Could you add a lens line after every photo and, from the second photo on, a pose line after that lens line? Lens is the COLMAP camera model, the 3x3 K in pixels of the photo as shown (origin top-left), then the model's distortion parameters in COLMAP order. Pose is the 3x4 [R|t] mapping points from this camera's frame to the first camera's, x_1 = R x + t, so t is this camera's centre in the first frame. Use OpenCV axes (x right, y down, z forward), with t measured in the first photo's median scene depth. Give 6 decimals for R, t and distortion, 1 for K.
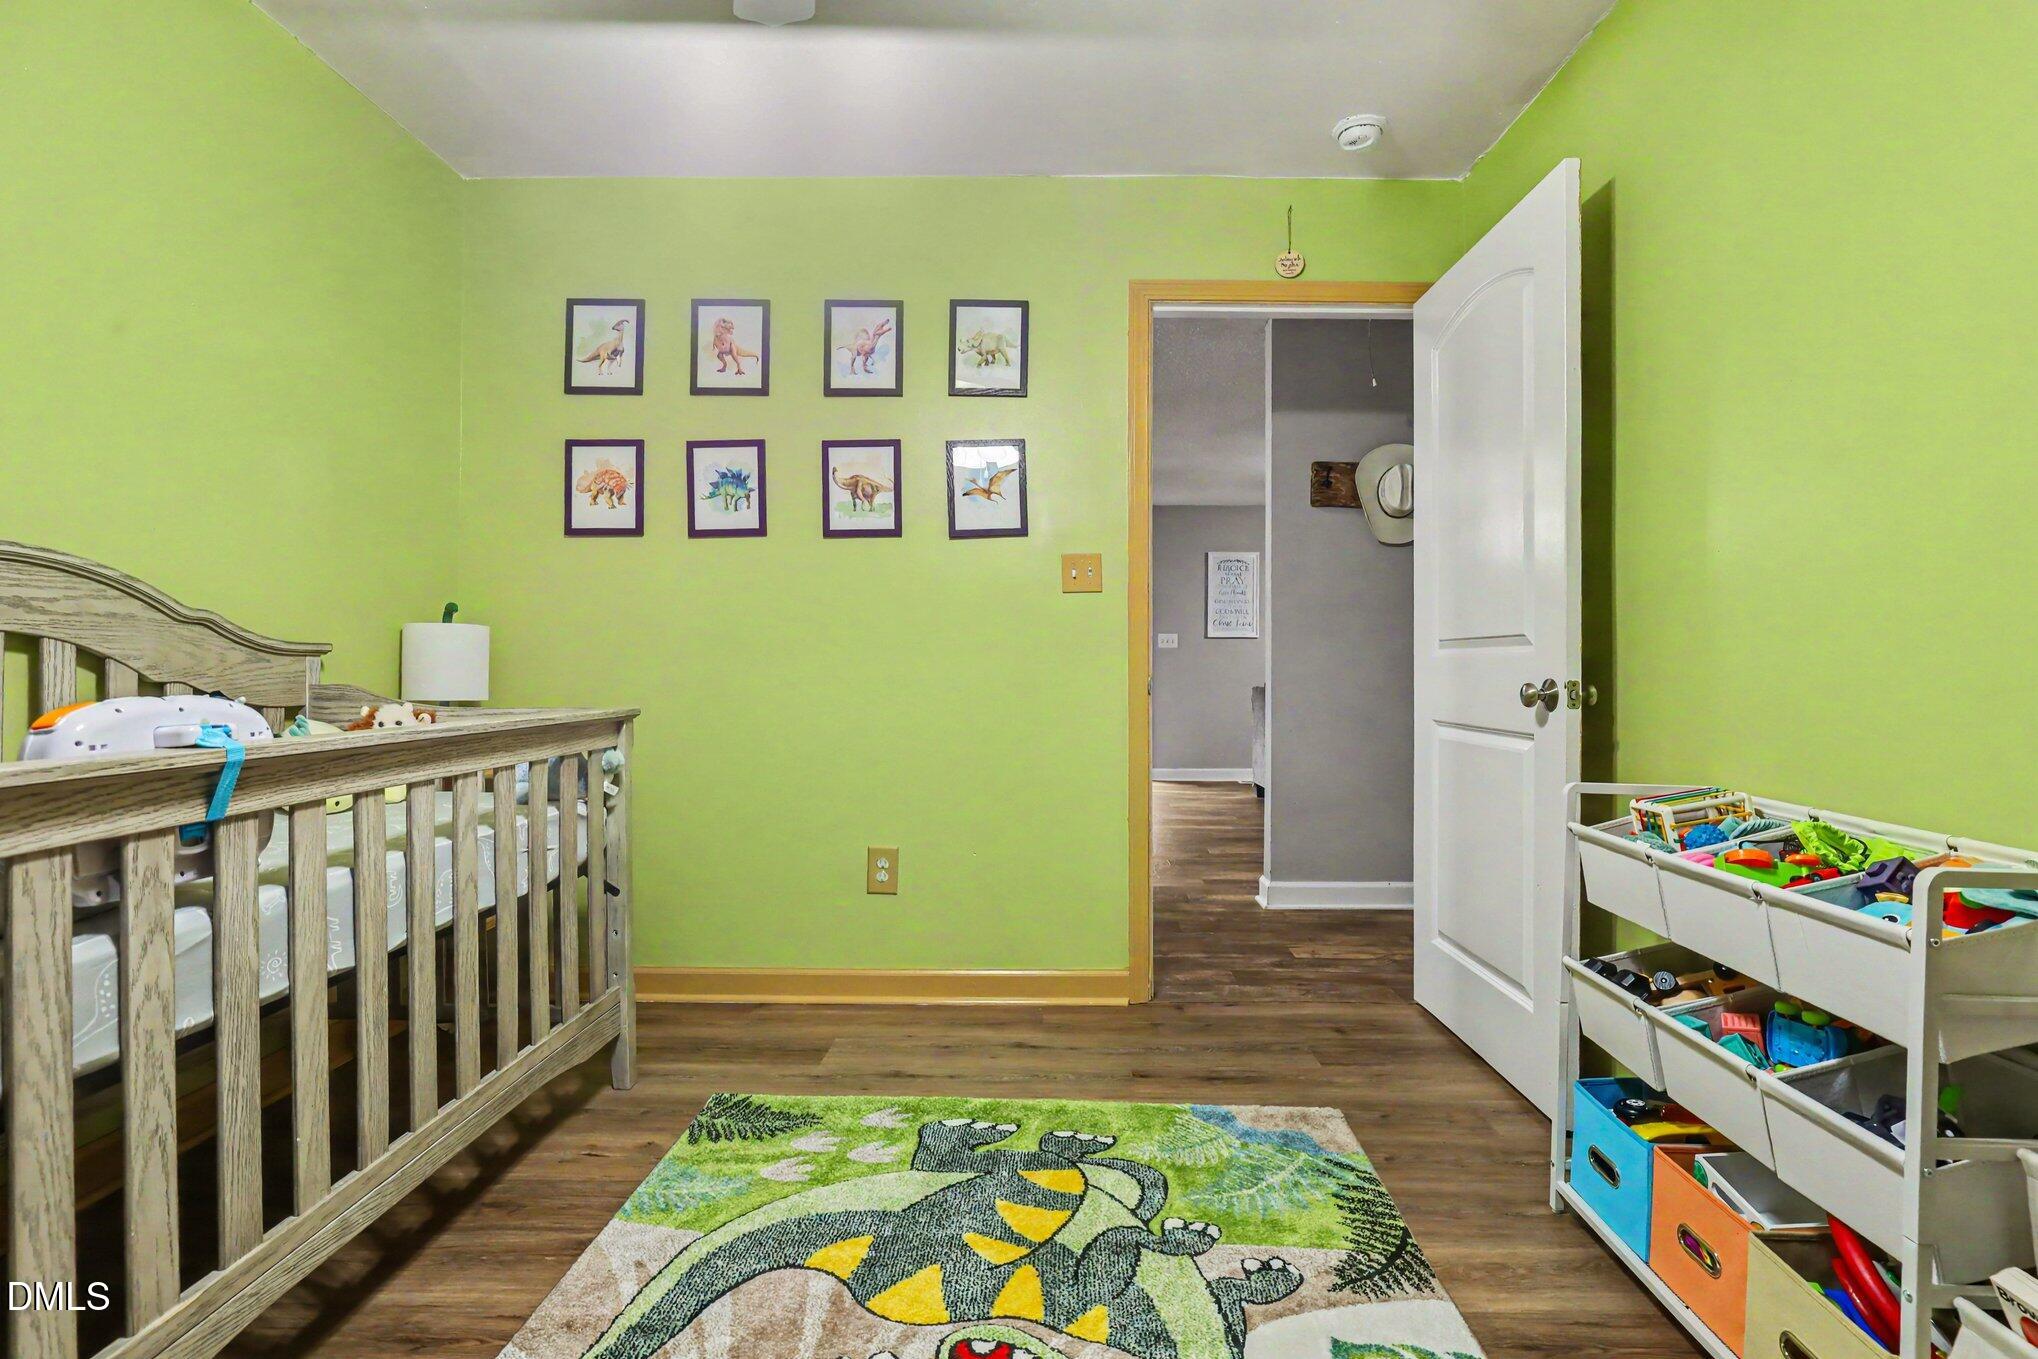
lens RADIAL K [[1090.6, 0, 1056.6], [0, 1090.6, 683.6], [0, 0, 1]] dist [-0.021371, 0.000862]
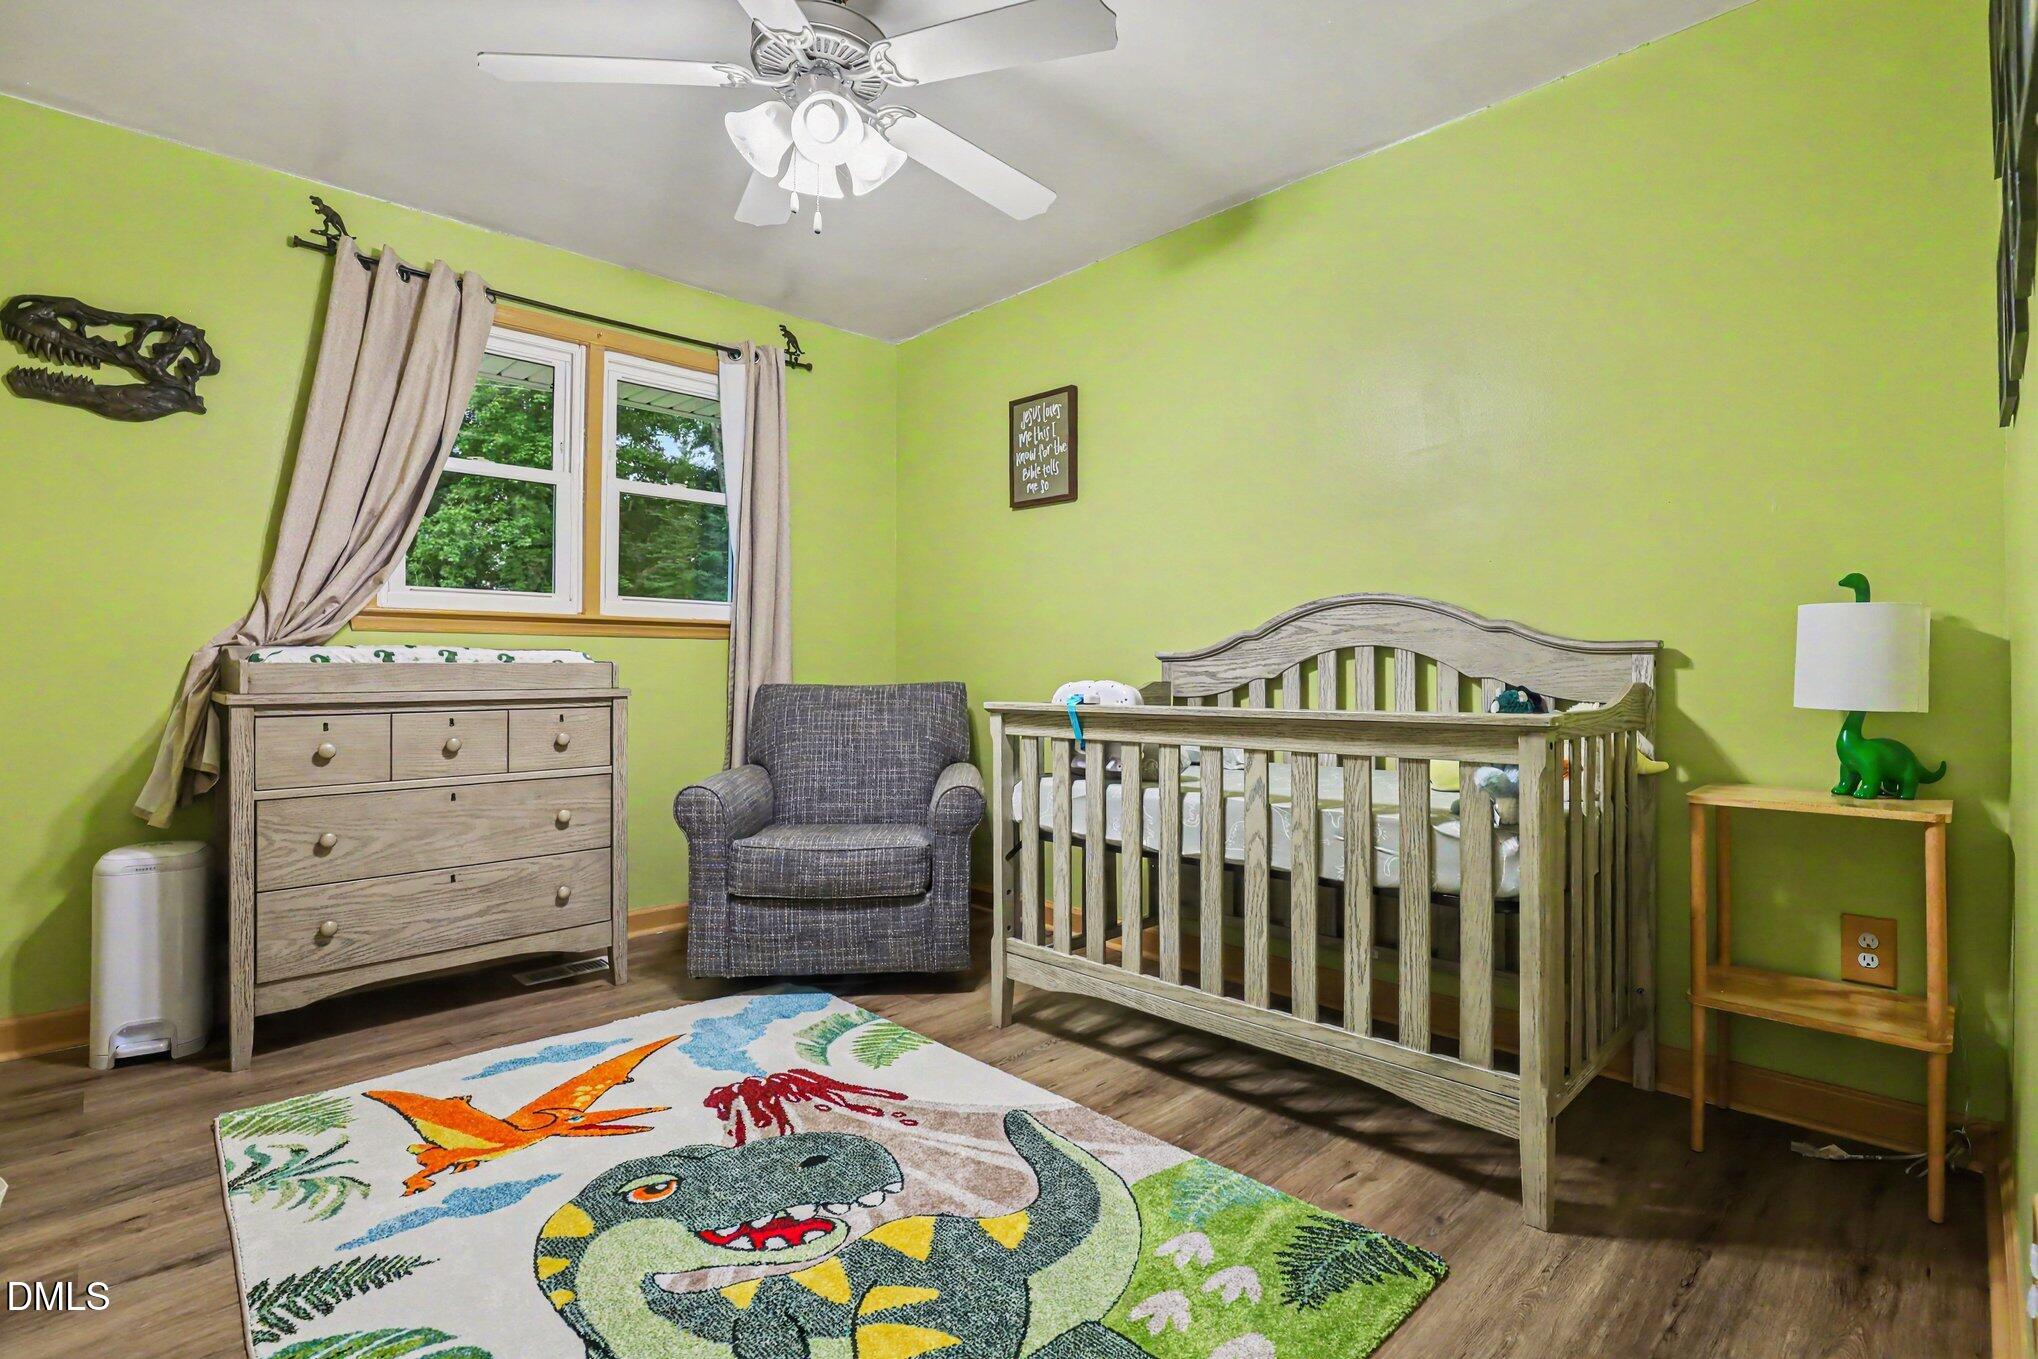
lens RADIAL K [[988.3, 0, 1049.1], [0, 988.3, 655.6], [0, 0, 1]] dist [-0.020570, 0.000715]
pose [[-0.730773, -0.013384, -0.682489, 0.424492], [-0.010545, 0.999910, -0.008317, -0.014405], [0.682539, 0.001119, -0.730848, 1.717425]]
